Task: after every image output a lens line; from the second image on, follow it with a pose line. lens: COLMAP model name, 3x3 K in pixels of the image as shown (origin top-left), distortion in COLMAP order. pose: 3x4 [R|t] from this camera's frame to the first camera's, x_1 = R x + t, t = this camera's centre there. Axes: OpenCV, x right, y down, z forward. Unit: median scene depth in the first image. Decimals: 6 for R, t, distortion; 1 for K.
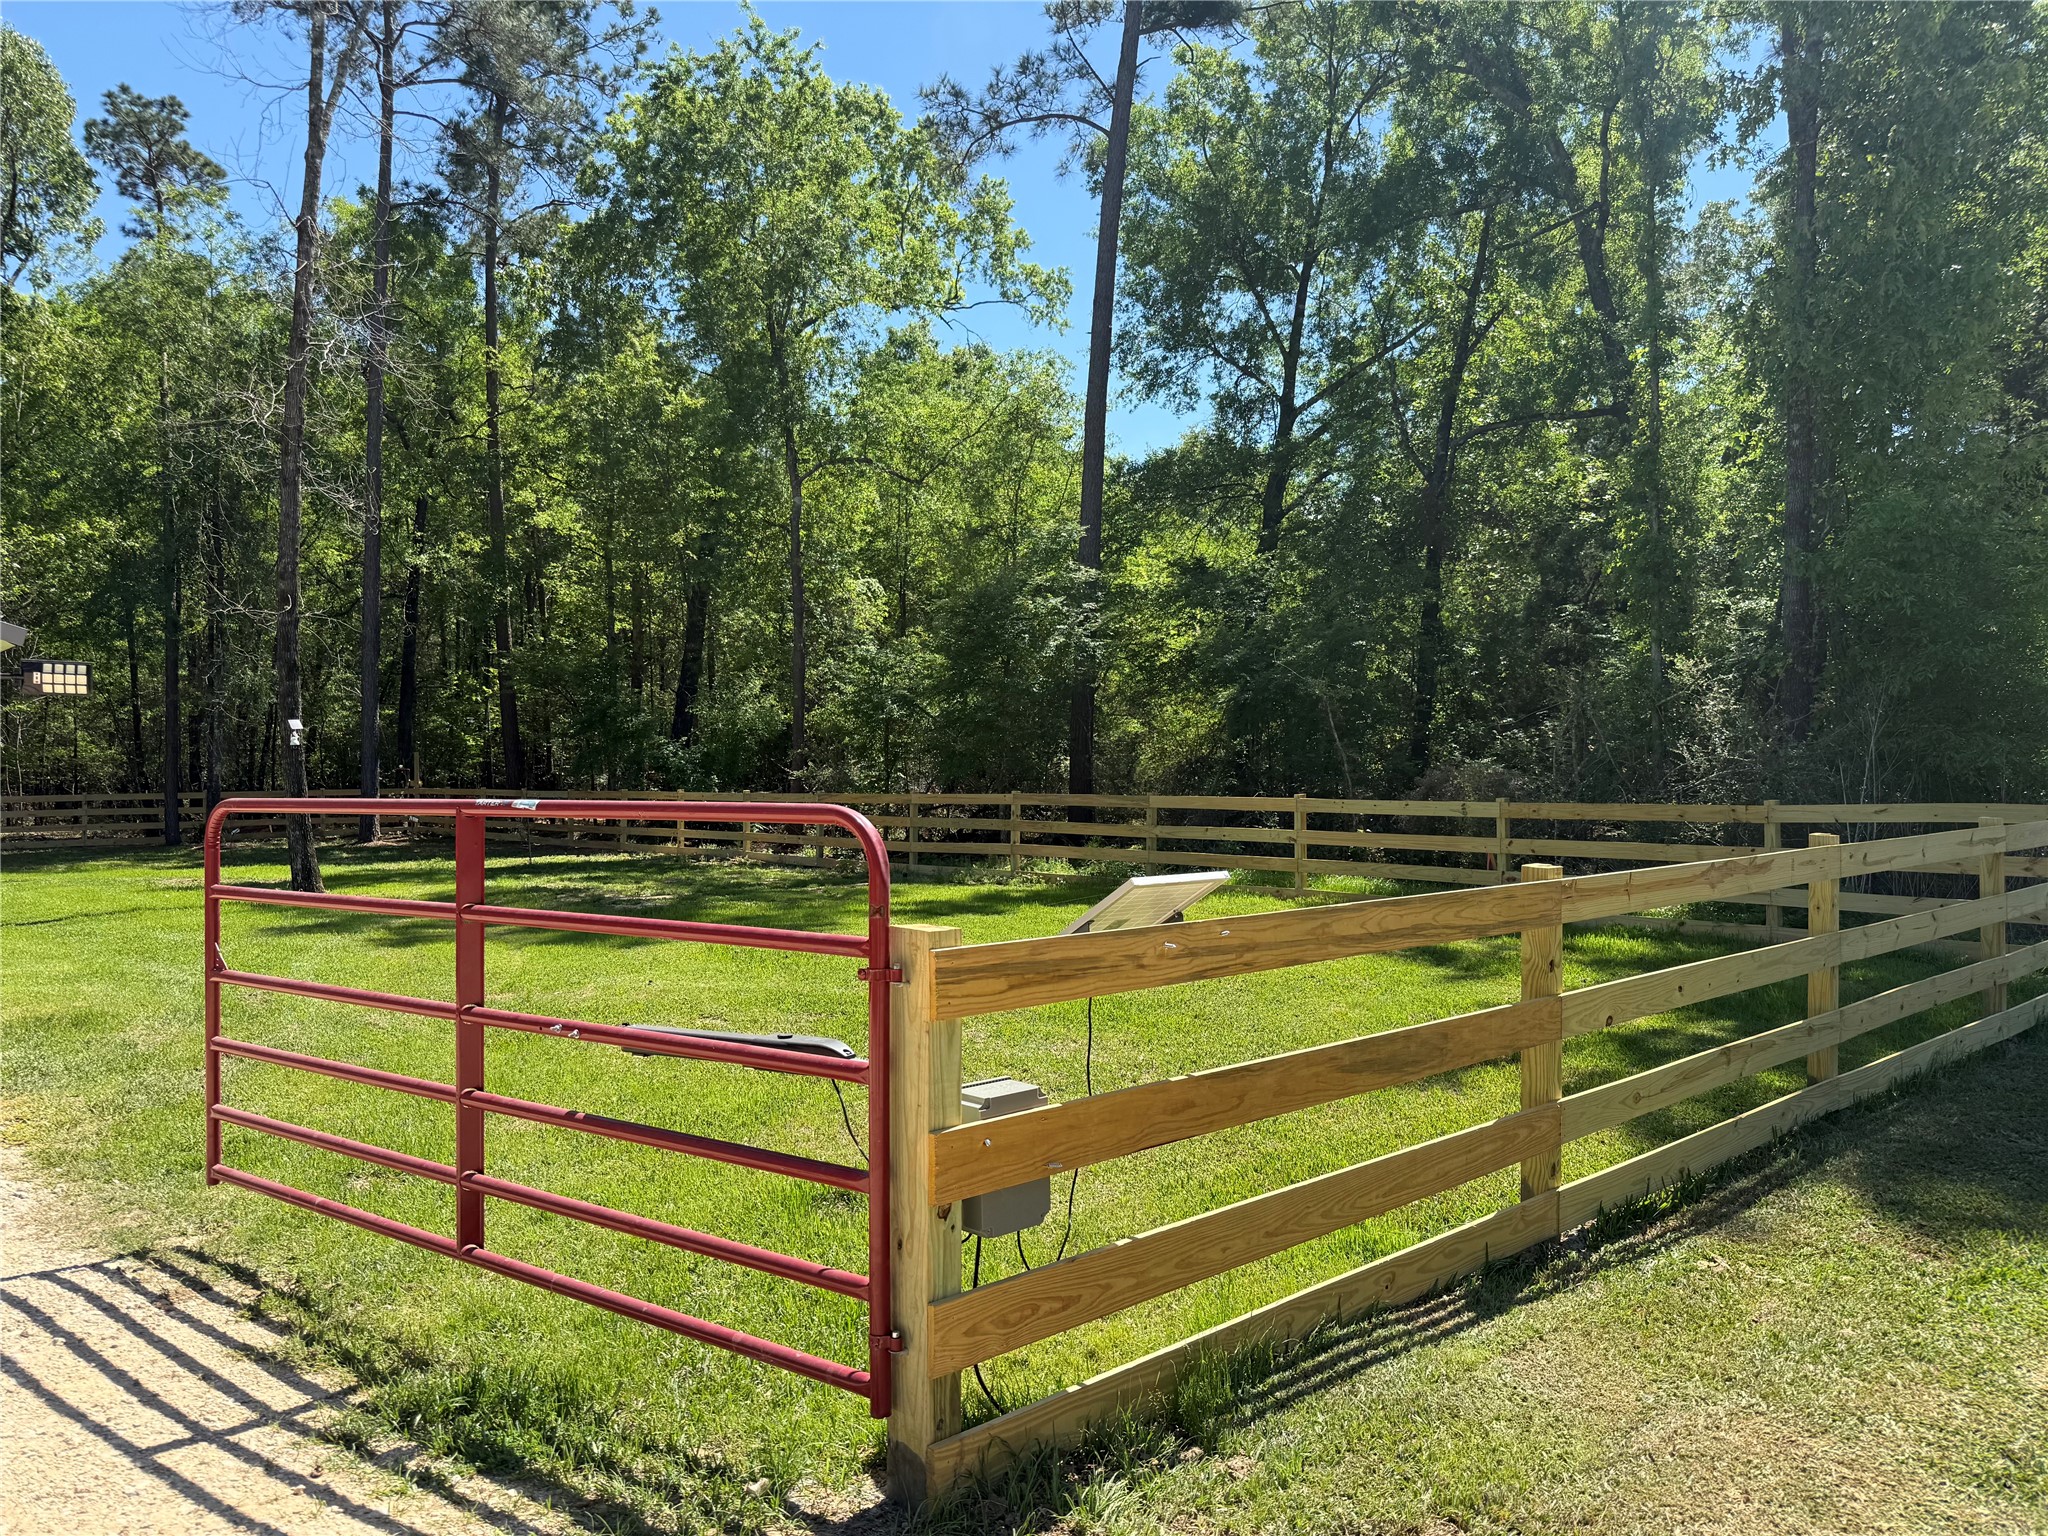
lens RADIAL K [[1435.7, 0, 1024.0], [0, 1435.7, 768.0], [0, 0, 1]] dist [0.064279, -0.093328]
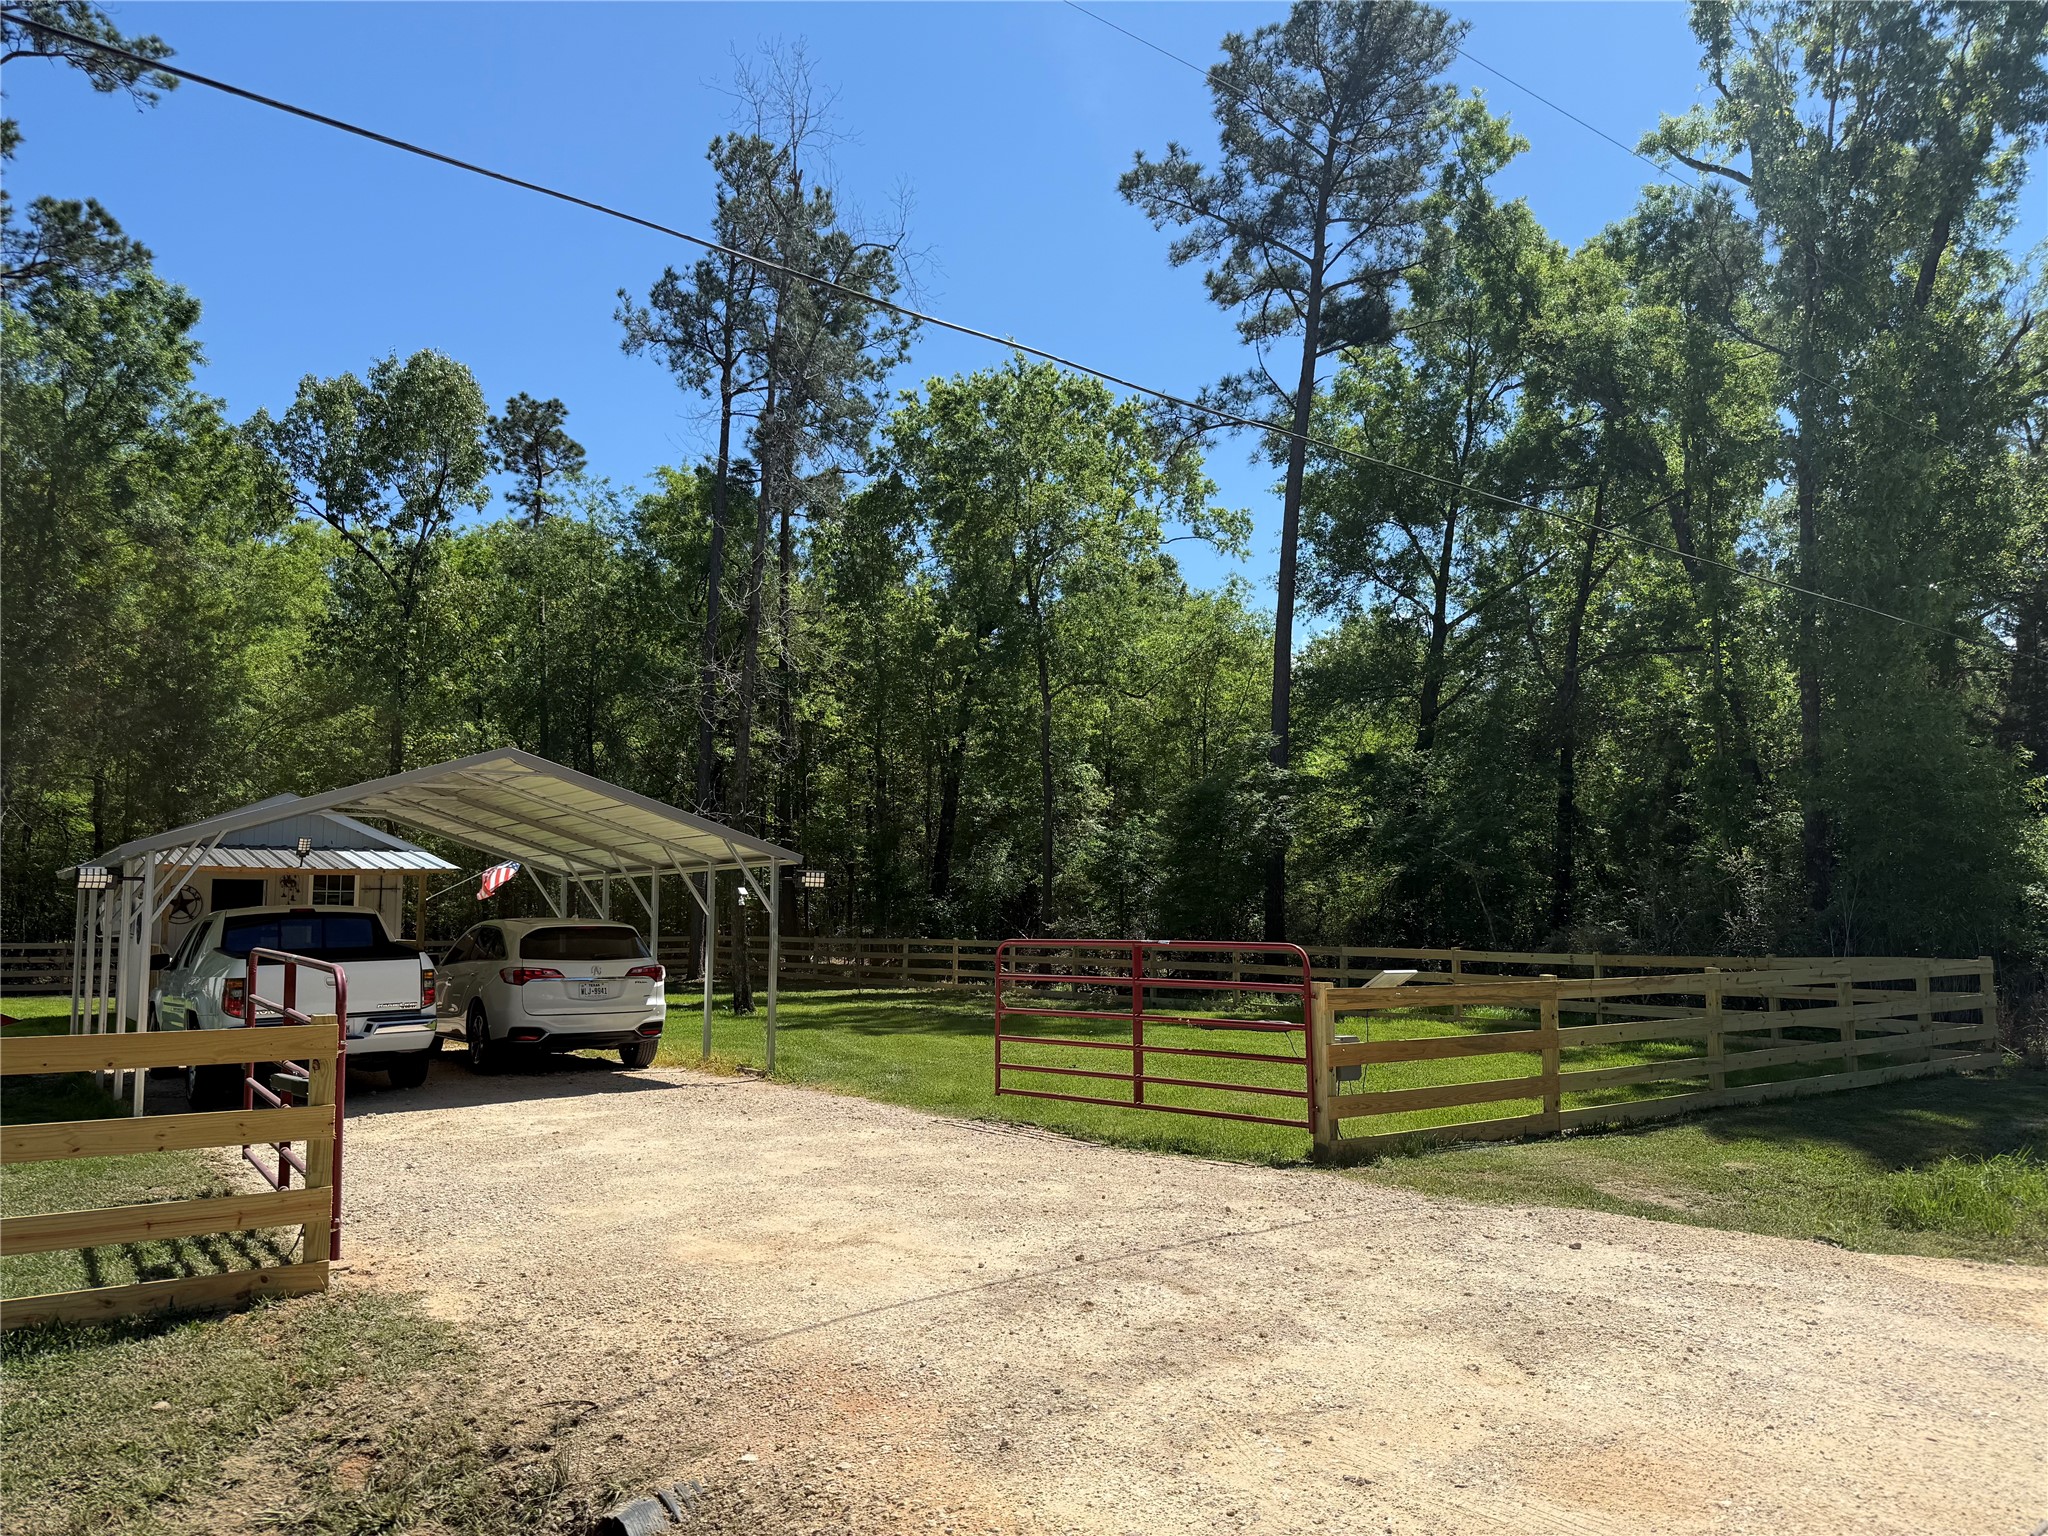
lens RADIAL K [[1430.4, 0, 1019.1], [0, 1430.4, 756.6], [0, 0, 1]] dist [0.160572, -0.324509]
pose [[0.994258, -0.004271, -0.106922, -0.038137], [-0.007806, 0.993646, -0.112280, -0.001827], [0.106722, 0.112470, 0.987907, -0.223823]]
